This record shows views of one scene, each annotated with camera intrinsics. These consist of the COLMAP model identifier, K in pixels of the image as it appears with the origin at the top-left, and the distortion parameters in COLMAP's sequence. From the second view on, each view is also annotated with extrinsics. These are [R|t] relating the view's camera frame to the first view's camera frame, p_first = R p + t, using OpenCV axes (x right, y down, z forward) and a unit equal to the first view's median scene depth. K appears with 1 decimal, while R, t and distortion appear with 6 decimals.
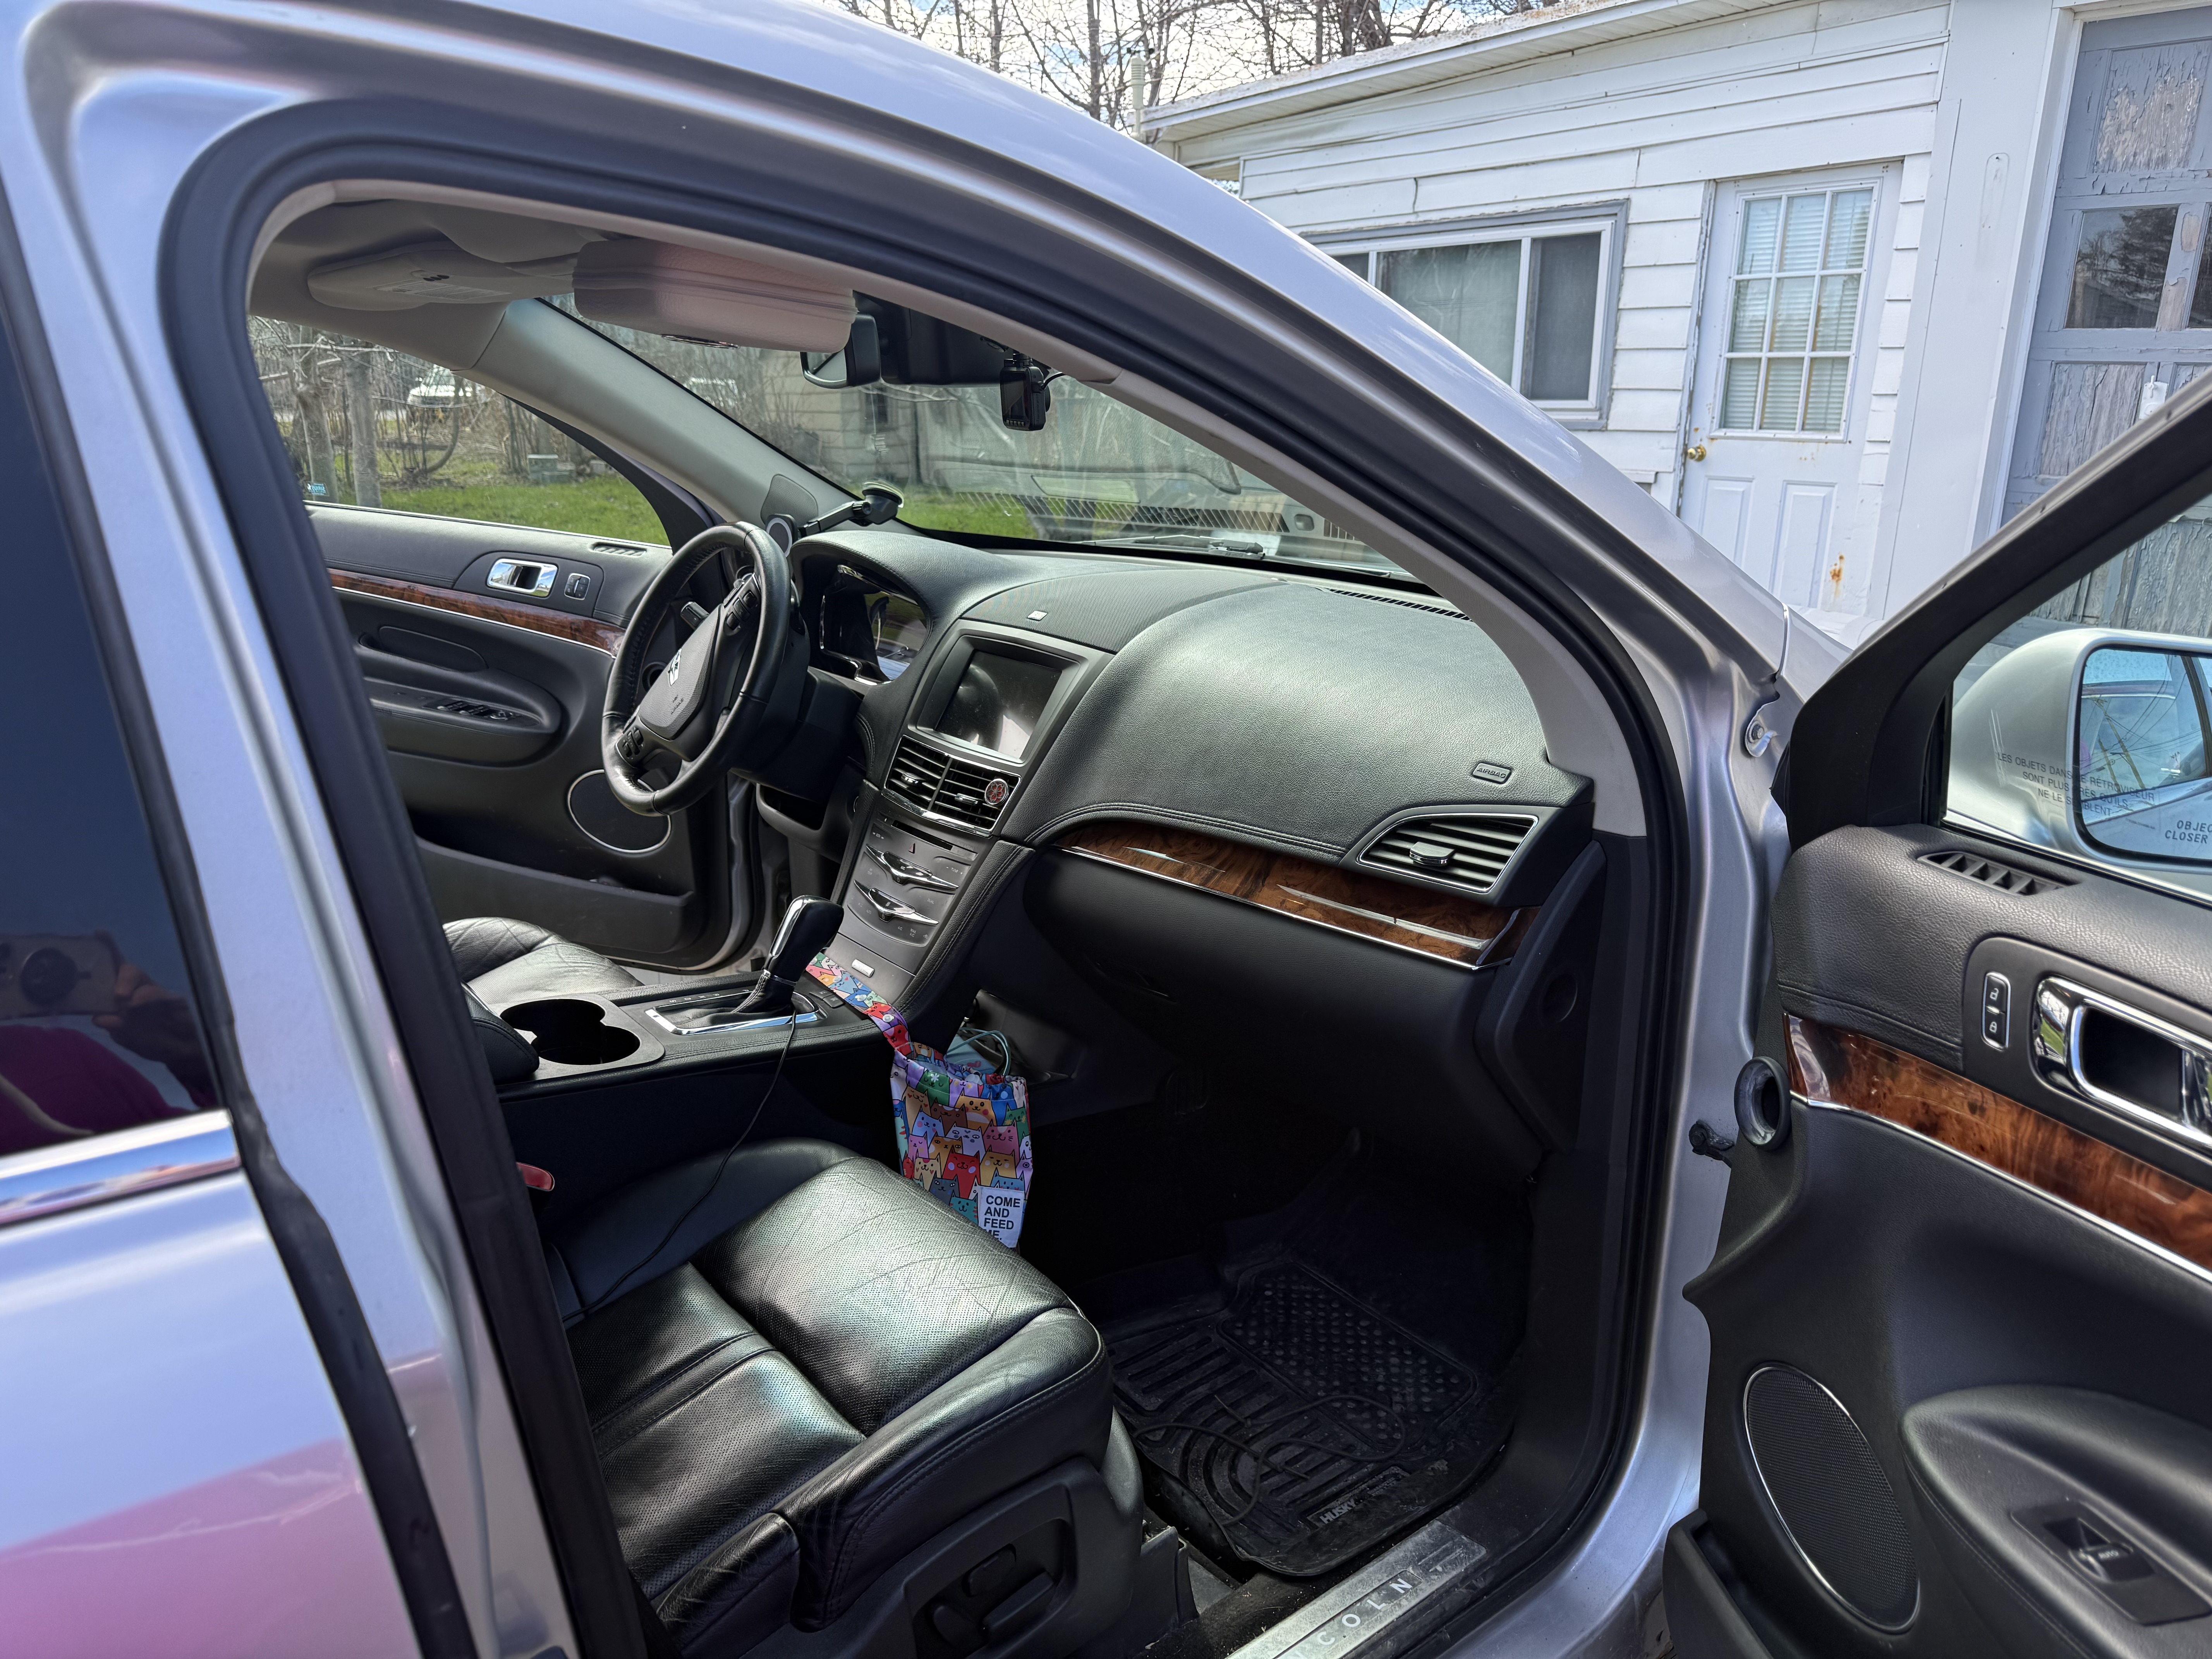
lens RADIAL K [[1544.2, 0, 1107.0], [0, 1544.2, 835.8], [0, 0, 1]] dist [0.001855, -0.003707]
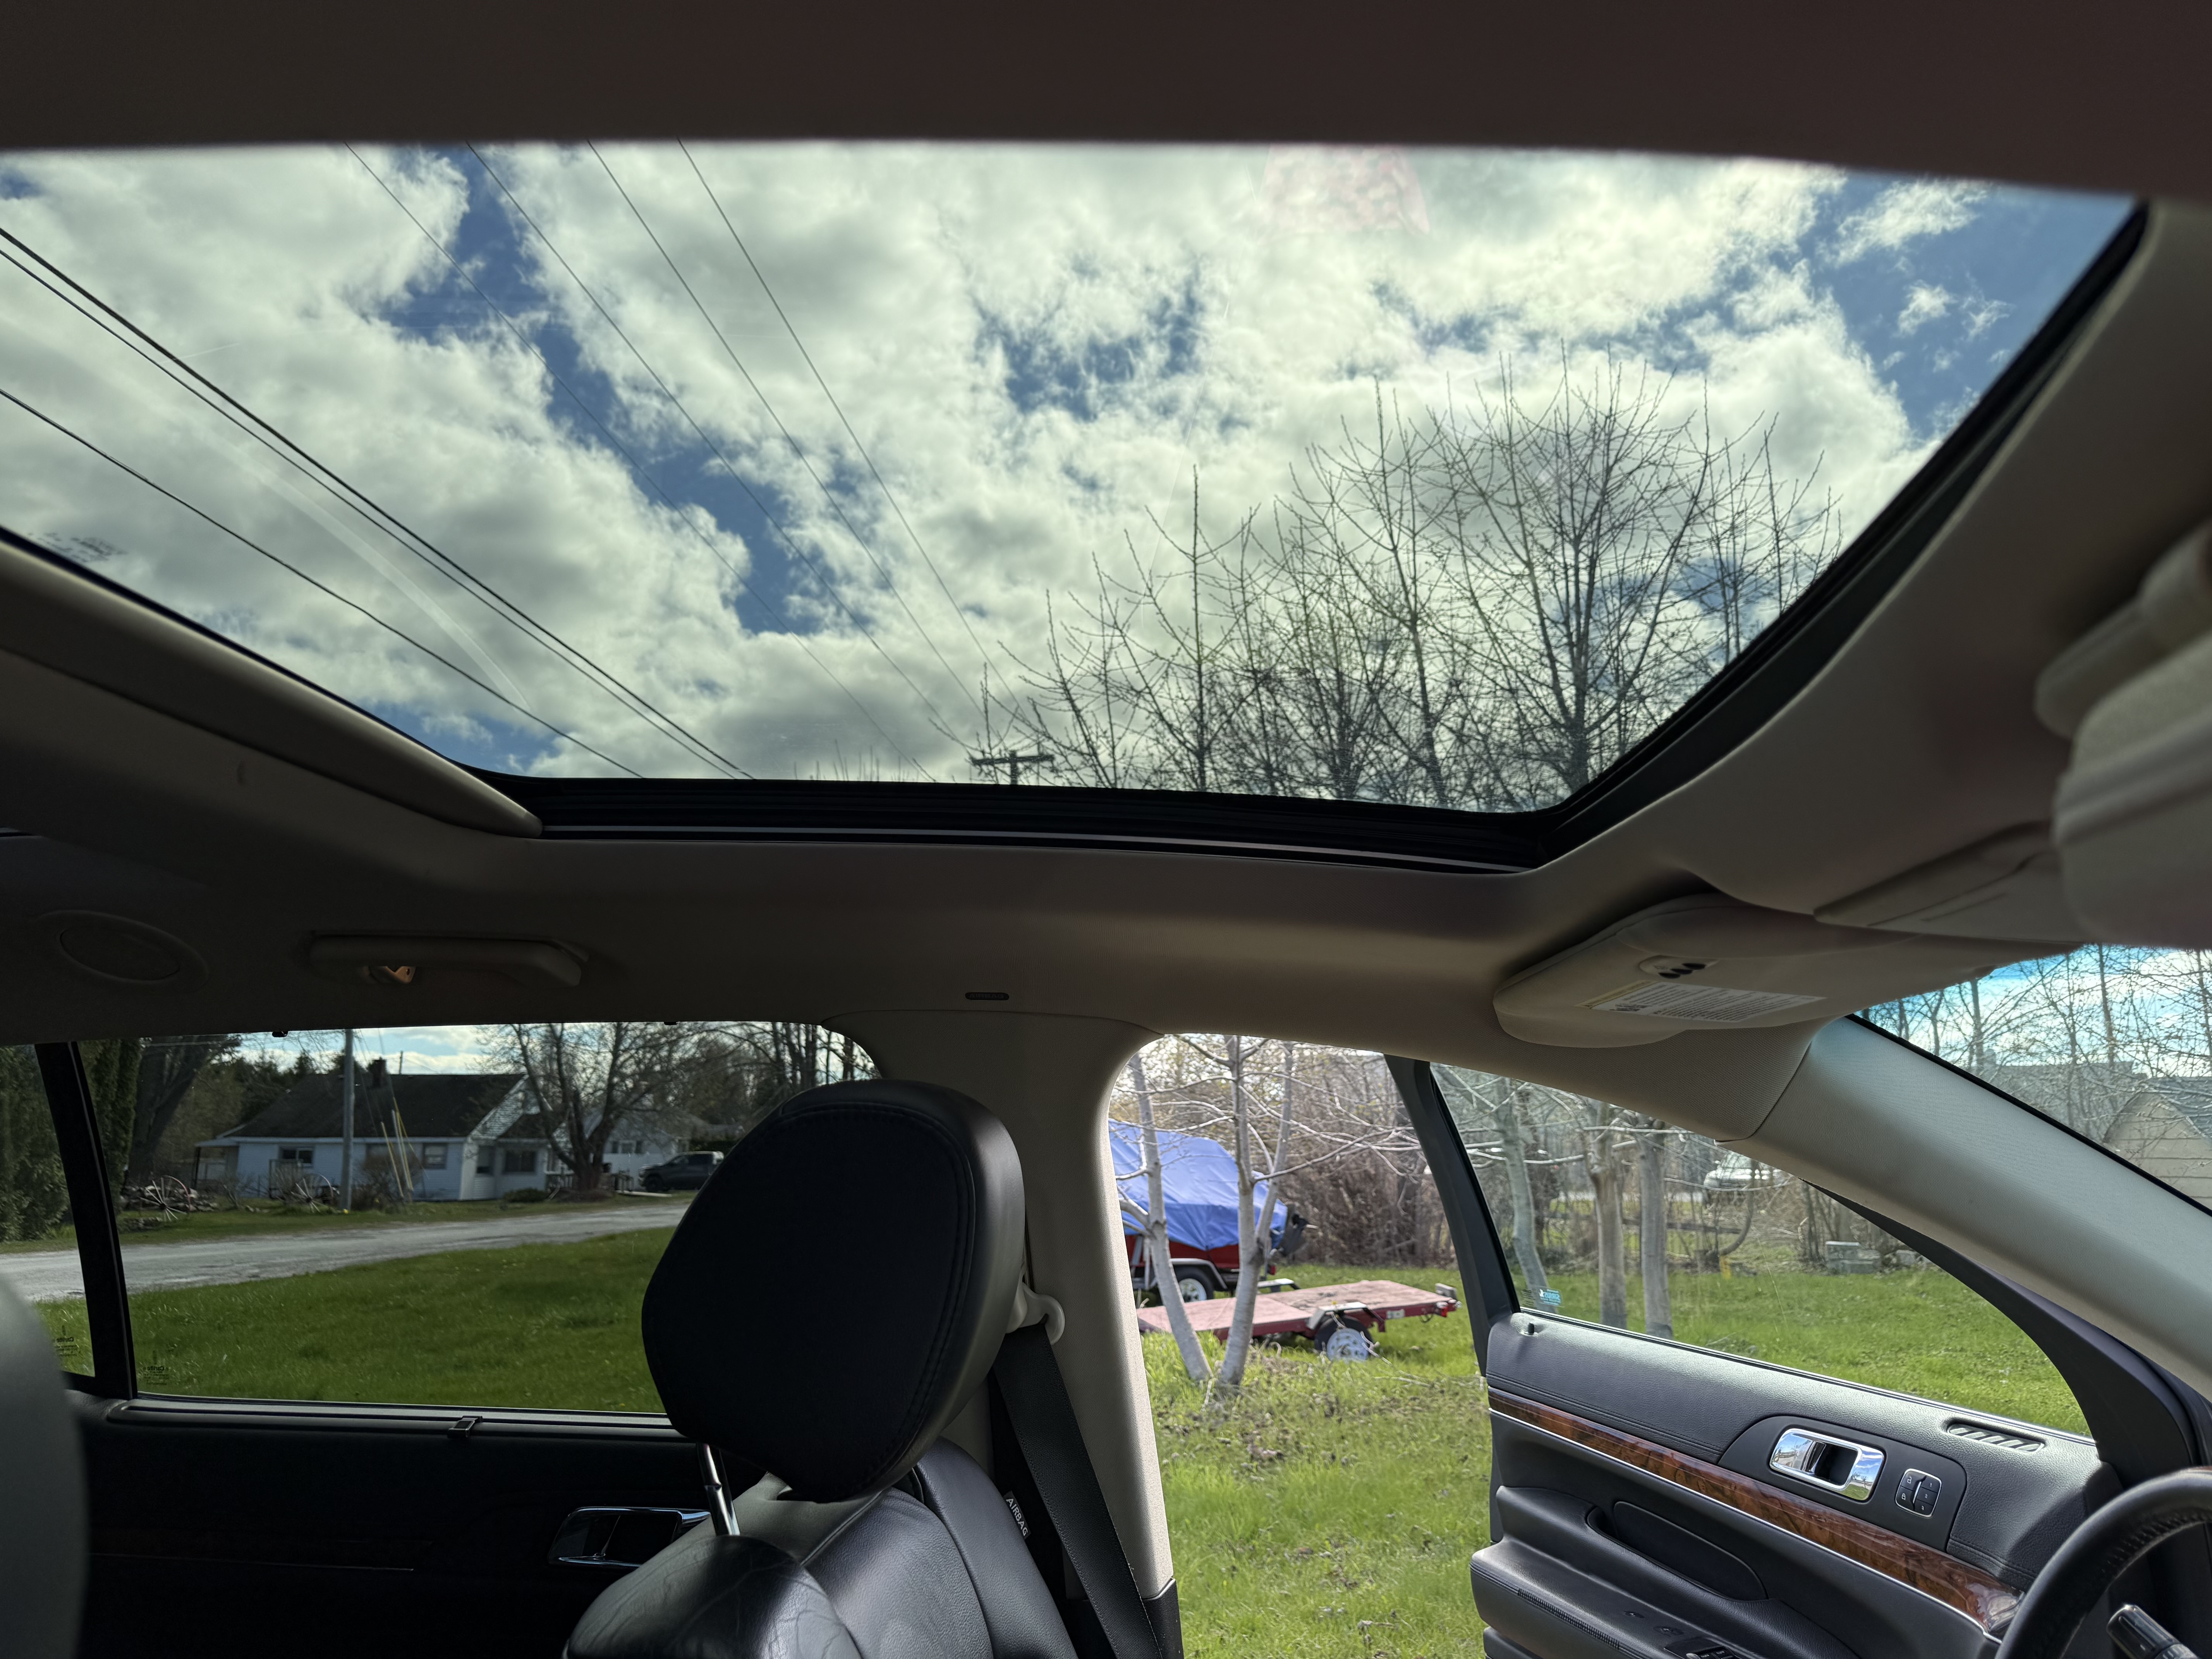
lens RADIAL K [[1544.2, 0, 1105.2], [0, 1544.2, 833.8], [0, 0, 1]] dist [0.001855, -0.003707]
pose [[0.715202, -0.141398, -0.684465, -0.112900], [-0.202136, 0.895623, -0.396233, -0.082793], [0.669049, 0.421742, 0.611970, 0.287884]]
